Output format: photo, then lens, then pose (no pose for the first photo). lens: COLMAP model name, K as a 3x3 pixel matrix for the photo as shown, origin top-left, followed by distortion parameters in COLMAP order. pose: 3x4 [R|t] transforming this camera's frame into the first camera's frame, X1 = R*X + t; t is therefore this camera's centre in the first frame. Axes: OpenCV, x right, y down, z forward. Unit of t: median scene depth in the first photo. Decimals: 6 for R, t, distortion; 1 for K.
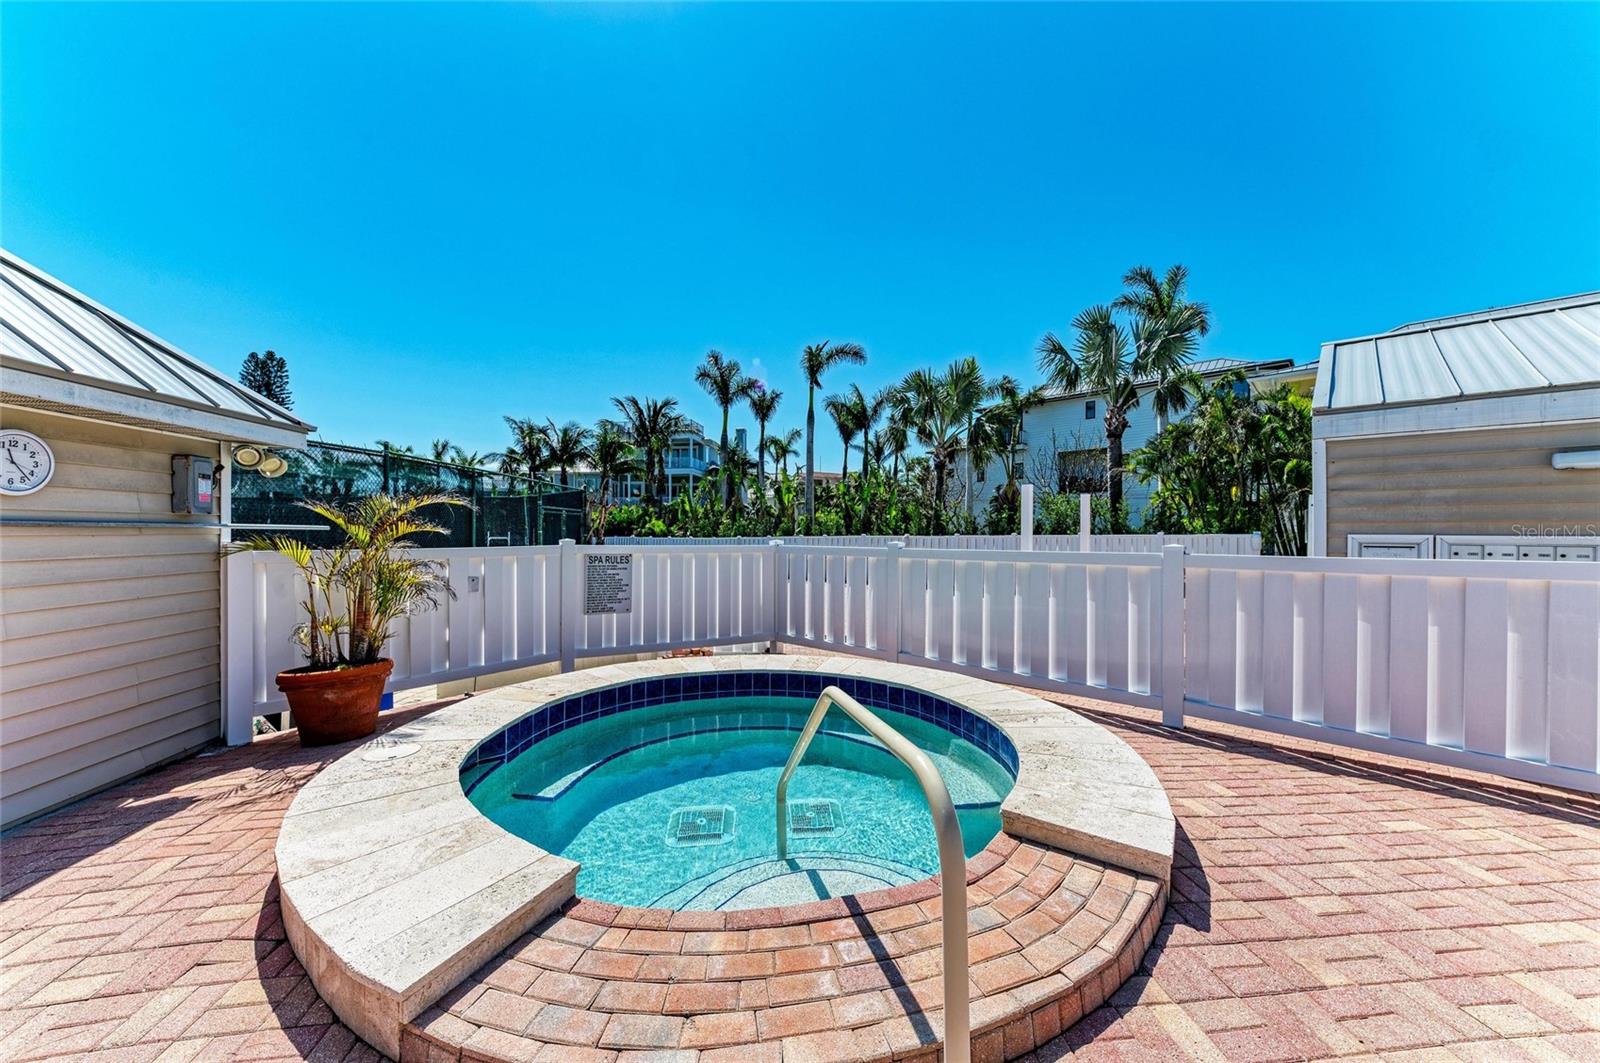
lens RADIAL K [[567.3, 0, 795.8], [0, 567.3, 535.6], [0, 0, 1]] dist [0.008520, -0.000129]
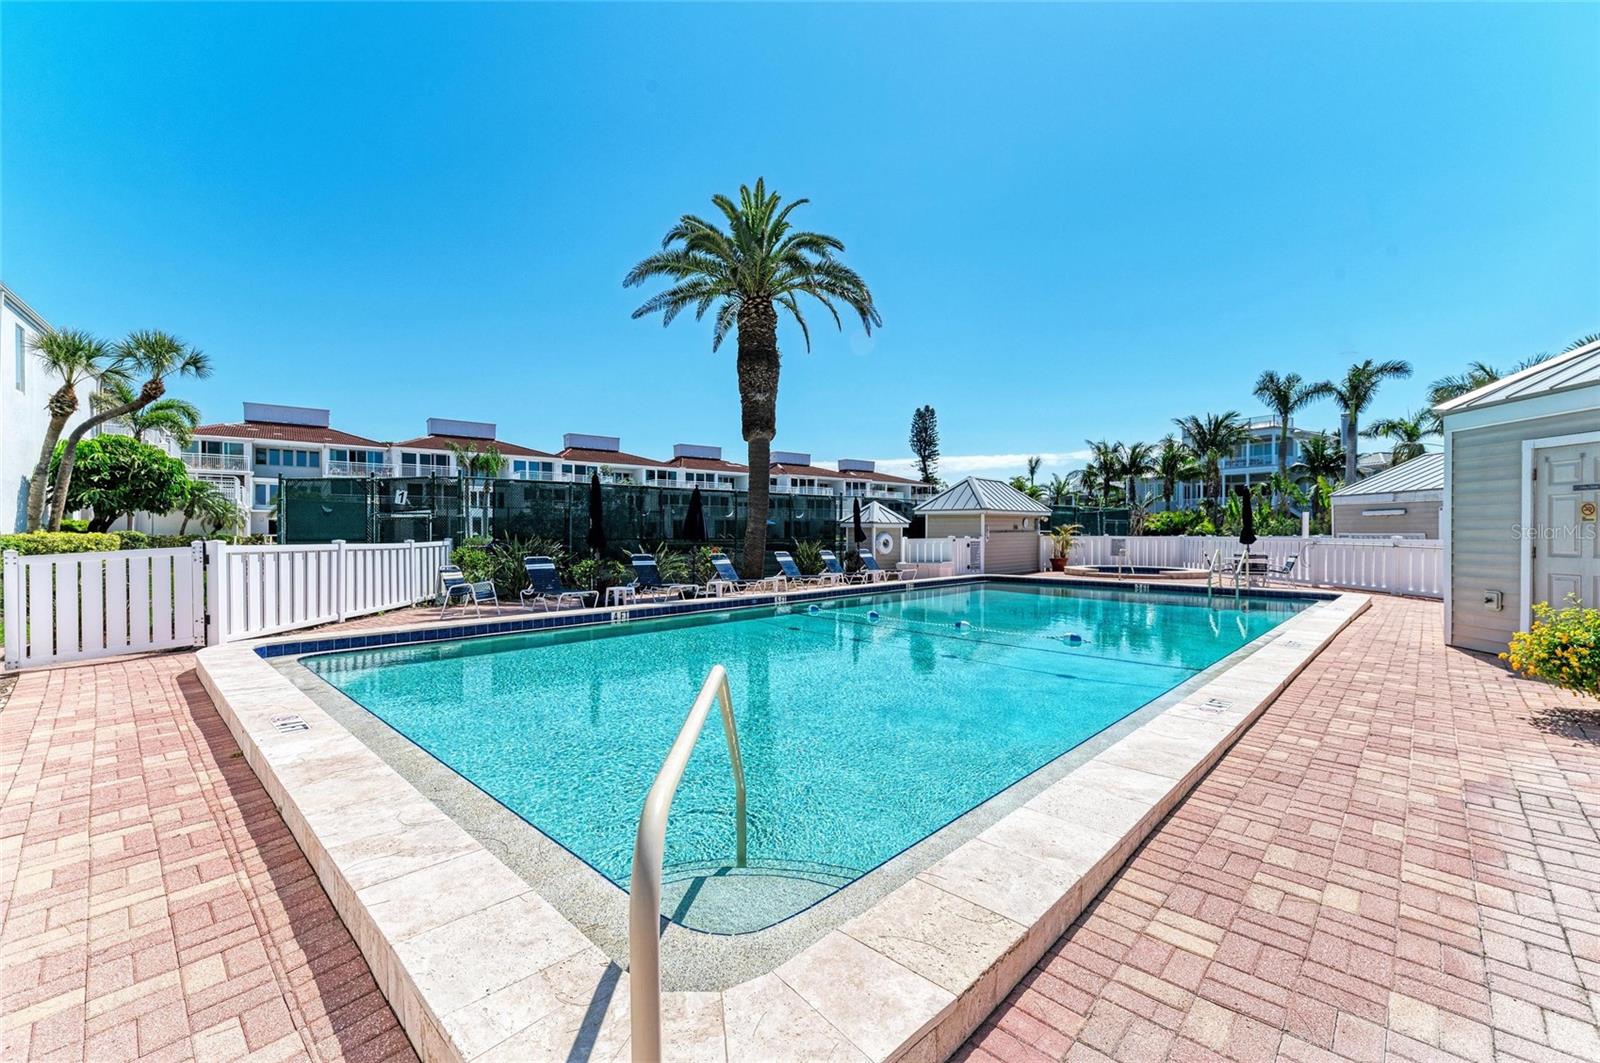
lens RADIAL K [[666.8, 0, 800.0], [0, 666.8, 537.7], [0, 0, 1]] dist [0.001180, 0.000015]
pose [[0.643319, 0.008062, -0.765556, 0.231078], [-0.006246, 0.999967, 0.005282, 0.002488], [0.765573, 0.001383, 0.643348, -0.467195]]
